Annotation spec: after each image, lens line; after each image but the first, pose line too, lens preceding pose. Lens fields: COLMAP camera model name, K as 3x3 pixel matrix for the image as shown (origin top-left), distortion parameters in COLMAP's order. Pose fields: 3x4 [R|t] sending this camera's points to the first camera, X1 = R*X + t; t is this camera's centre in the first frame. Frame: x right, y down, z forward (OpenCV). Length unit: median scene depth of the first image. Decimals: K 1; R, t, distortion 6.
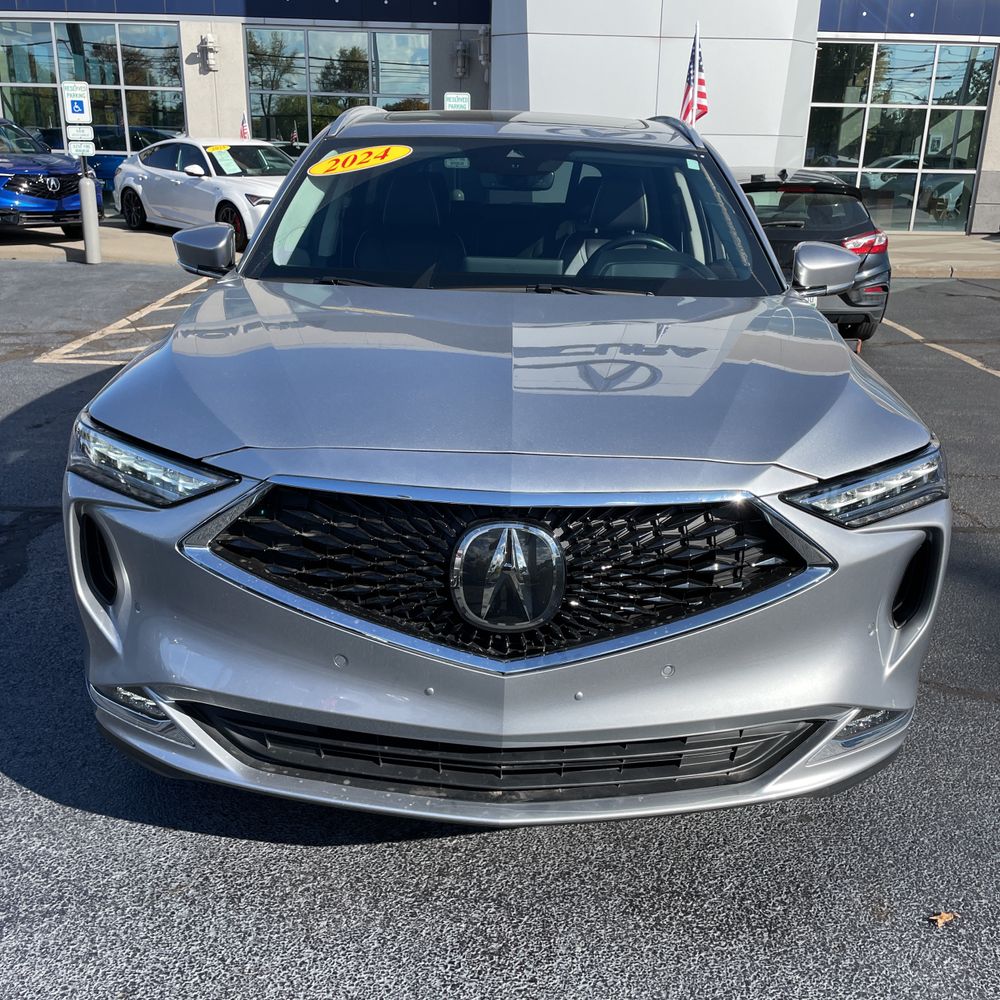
lens RADIAL K [[1056.0, 0, 500.0], [0, 1056.0, 500.0], [0, 0, 1]] dist [0.009171, -0.032292]
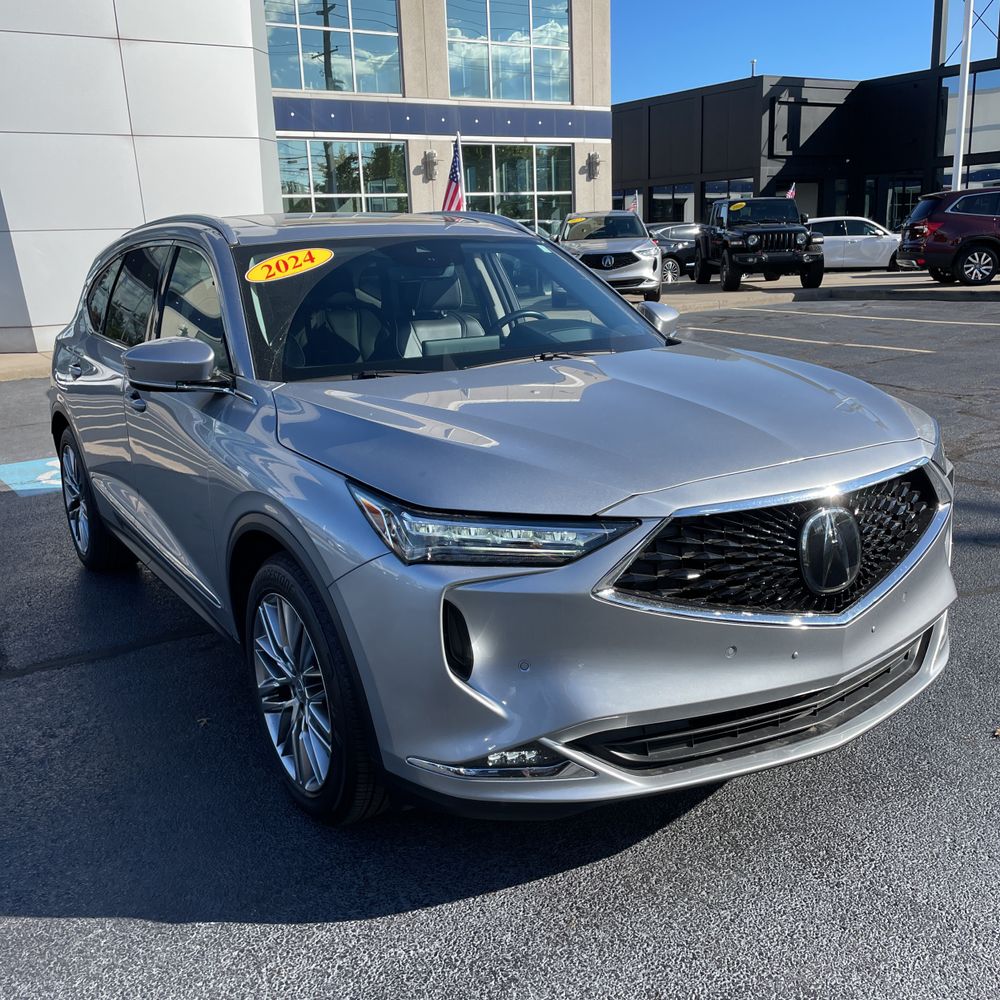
lens RADIAL K [[1056.0, 0, 500.0], [0, 1056.0, 500.0], [0, 0, 1]] dist [0.009171, -0.032292]
pose [[0.834052, -0.188320, 0.518549, -0.893589], [0.228034, 0.973564, -0.013211, -0.058198], [-0.502353, 0.129265, 0.854946, 0.061513]]
